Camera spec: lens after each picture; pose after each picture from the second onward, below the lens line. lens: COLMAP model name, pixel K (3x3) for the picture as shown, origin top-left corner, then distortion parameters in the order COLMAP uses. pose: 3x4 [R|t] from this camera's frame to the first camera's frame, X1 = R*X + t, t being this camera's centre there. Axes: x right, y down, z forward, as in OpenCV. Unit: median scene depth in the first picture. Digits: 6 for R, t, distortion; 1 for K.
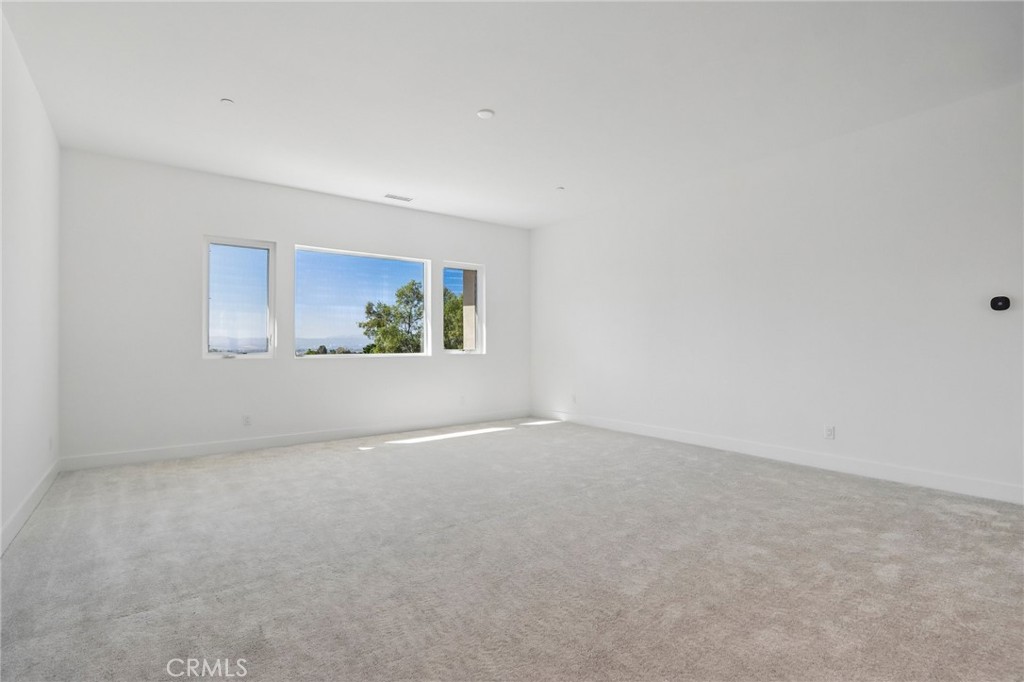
lens RADIAL K [[478.9, 0, 507.6], [0, 478.9, 346.7], [0, 0, 1]] dist [-0.001383, 0.000288]
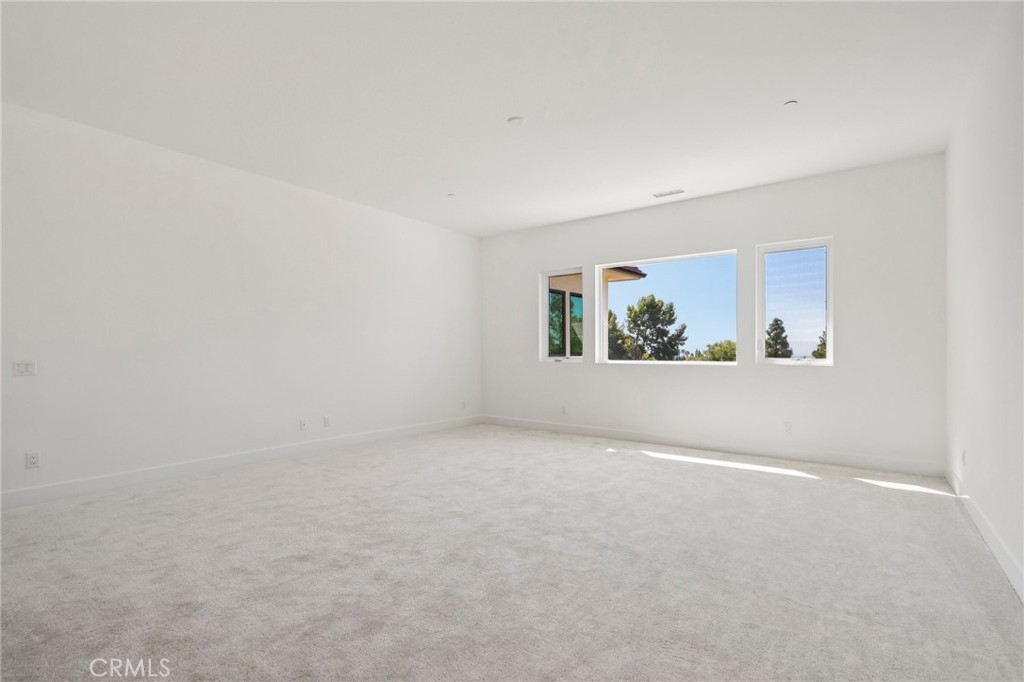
lens RADIAL K [[478.9, 0, 507.6], [0, 478.9, 346.7], [0, 0, 1]] dist [-0.001383, 0.000288]
pose [[0.295874, -0.001686, -0.955225, 0.565537], [-0.003517, 0.999990, -0.002854, -0.009599], [0.955220, 0.004205, 0.295865, 0.424574]]
